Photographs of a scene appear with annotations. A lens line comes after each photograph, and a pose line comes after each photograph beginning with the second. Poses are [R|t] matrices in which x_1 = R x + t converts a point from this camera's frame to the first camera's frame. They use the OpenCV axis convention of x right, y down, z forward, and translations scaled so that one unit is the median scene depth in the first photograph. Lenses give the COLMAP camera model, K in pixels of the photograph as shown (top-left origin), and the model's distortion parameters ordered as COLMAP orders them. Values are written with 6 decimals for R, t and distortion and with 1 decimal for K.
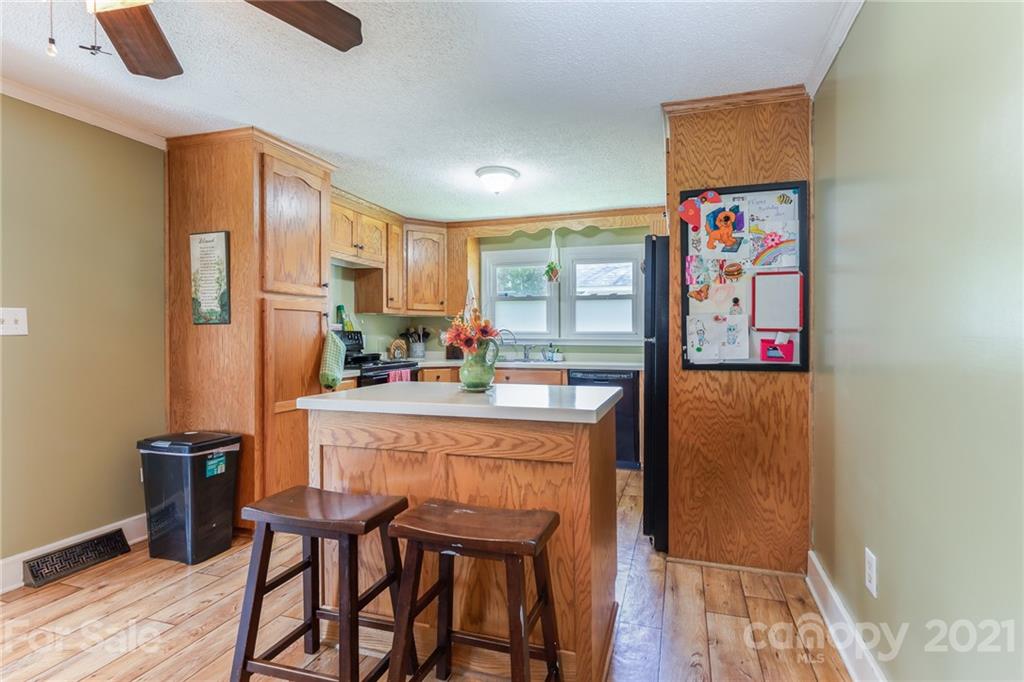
lens RADIAL K [[474.9, 0, 544.4], [0, 474.9, 334.1], [0, 0, 1]] dist [0.009804, -0.001865]
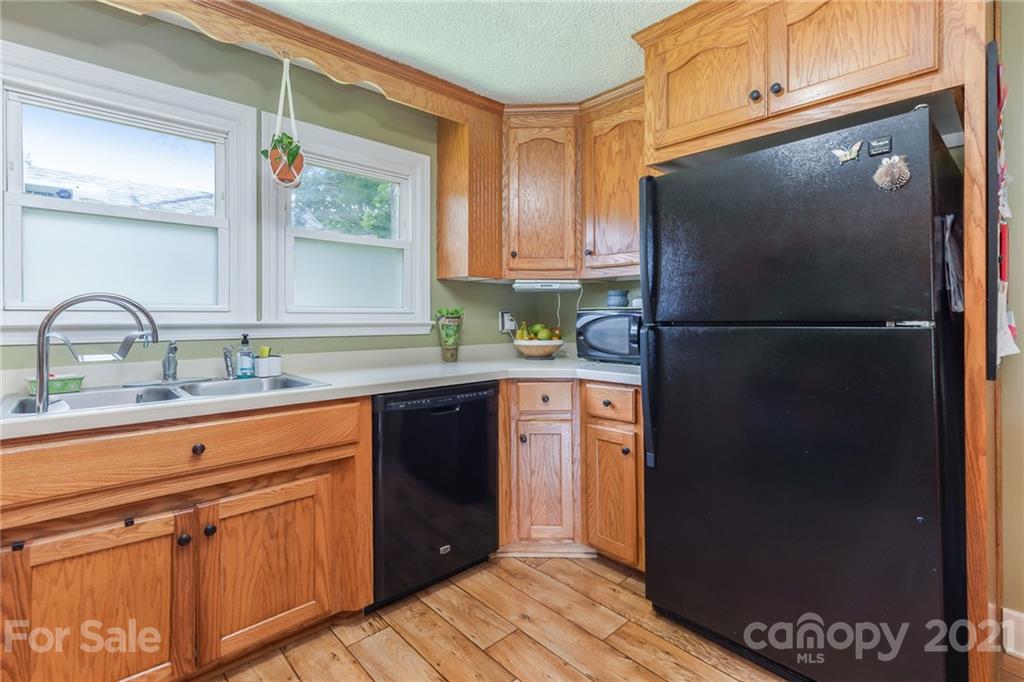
lens RADIAL K [[474.9, 0, 521.4], [0, 474.9, 312.0], [0, 0, 1]] dist [0.009804, -0.001865]
pose [[0.495788, 0.007488, 0.868411, -0.410004], [-0.002418, 0.999971, -0.007242, 0.004215], [-0.868440, 0.001490, 0.495792, 1.082034]]
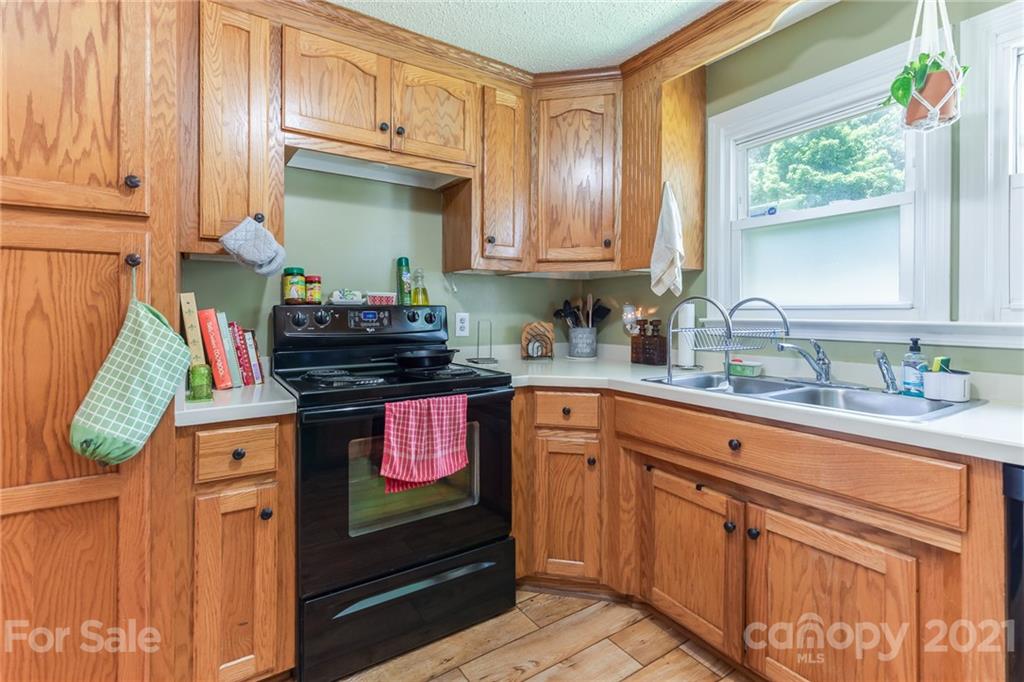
lens RADIAL K [[474.9, 0, 514.1], [0, 474.9, 323.8], [0, 0, 1]] dist [0.009804, -0.001865]
pose [[0.766963, 0.013126, -0.641557, 0.023341], [0.002596, 0.999719, 0.023558, 0.002913], [0.641686, -0.019733, 0.766714, 1.086898]]
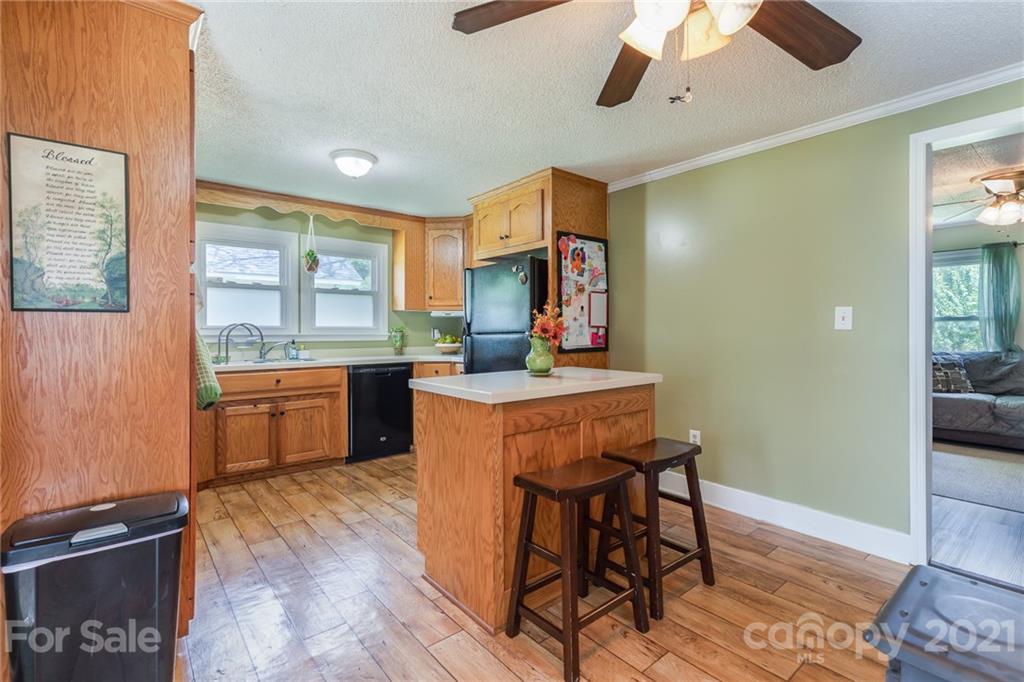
lens RADIAL K [[474.9, 0, 518.2], [0, 474.9, 326.2], [0, 0, 1]] dist [0.009804, -0.001865]
pose [[0.553475, 0.004840, 0.832852, -0.910436], [0.000426, 0.999981, -0.006095, -0.000383], [-0.832865, 0.003728, 0.553463, 0.279289]]
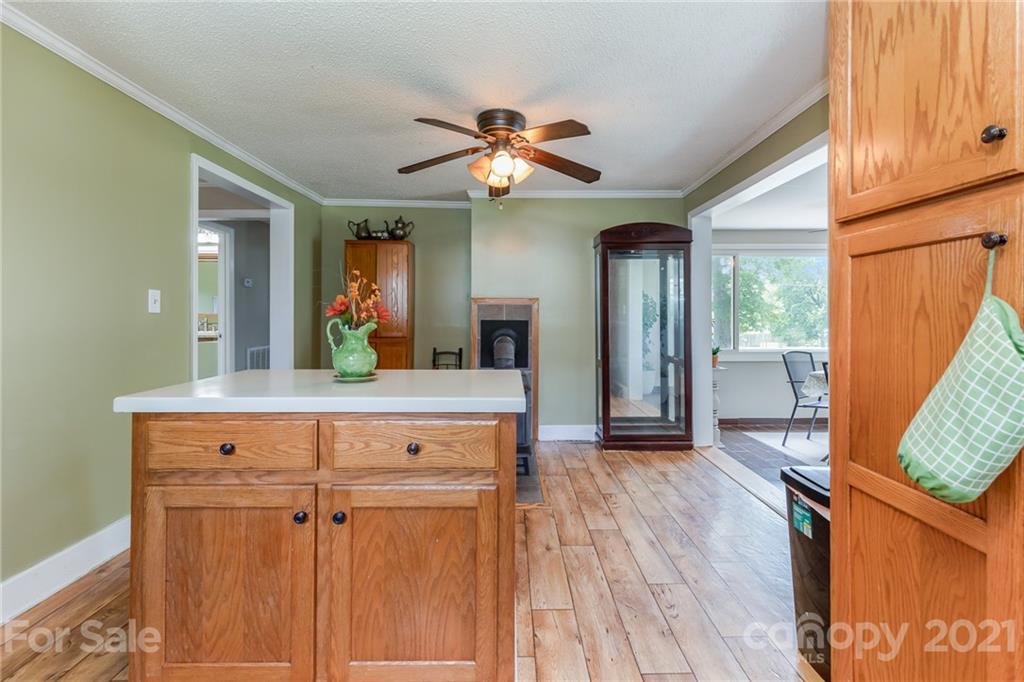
lens RADIAL K [[474.9, 0, 519.7], [0, 474.9, 311.5], [0, 0, 1]] dist [0.009804, -0.001865]
pose [[-0.953416, -0.002820, -0.301646, -0.134745], [-0.002055, 0.999994, -0.002852, 0.003456], [0.301652, -0.002100, -0.953416, 1.429865]]
